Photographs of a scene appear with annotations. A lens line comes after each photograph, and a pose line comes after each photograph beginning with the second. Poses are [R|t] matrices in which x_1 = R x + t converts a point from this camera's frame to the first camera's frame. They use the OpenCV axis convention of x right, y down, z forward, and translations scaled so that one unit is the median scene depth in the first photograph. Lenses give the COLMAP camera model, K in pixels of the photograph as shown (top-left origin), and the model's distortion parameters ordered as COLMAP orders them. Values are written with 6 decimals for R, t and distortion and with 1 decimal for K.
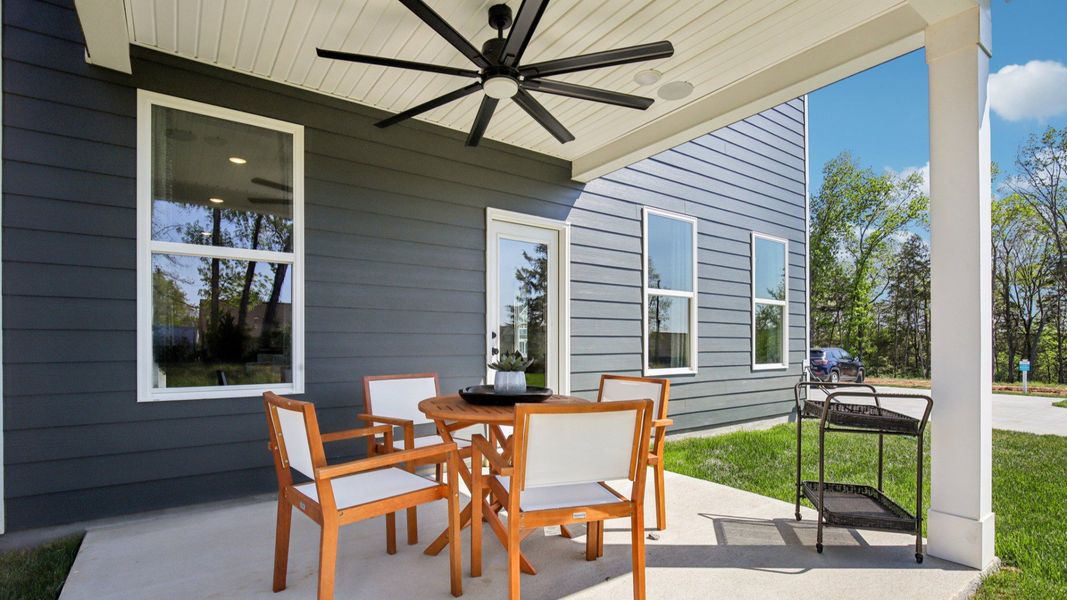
lens RADIAL K [[496.1, 0, 494.4], [0, 496.1, 341.5], [0, 0, 1]] dist [-0.021256, 0.005492]
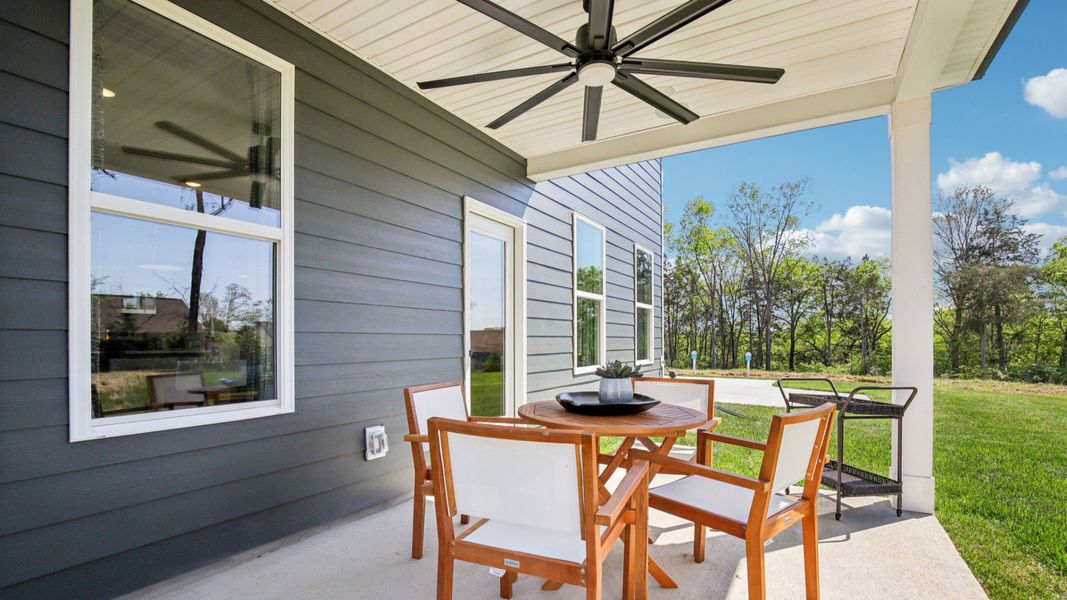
lens RADIAL K [[496.1, 0, 507.0], [0, 496.1, 339.4], [0, 0, 1]] dist [-0.021256, 0.005492]
pose [[0.912832, -0.000151, 0.408336, -0.316313], [-0.001237, 0.999994, 0.003135, -0.008907], [-0.408334, -0.003366, 0.912826, 0.127691]]
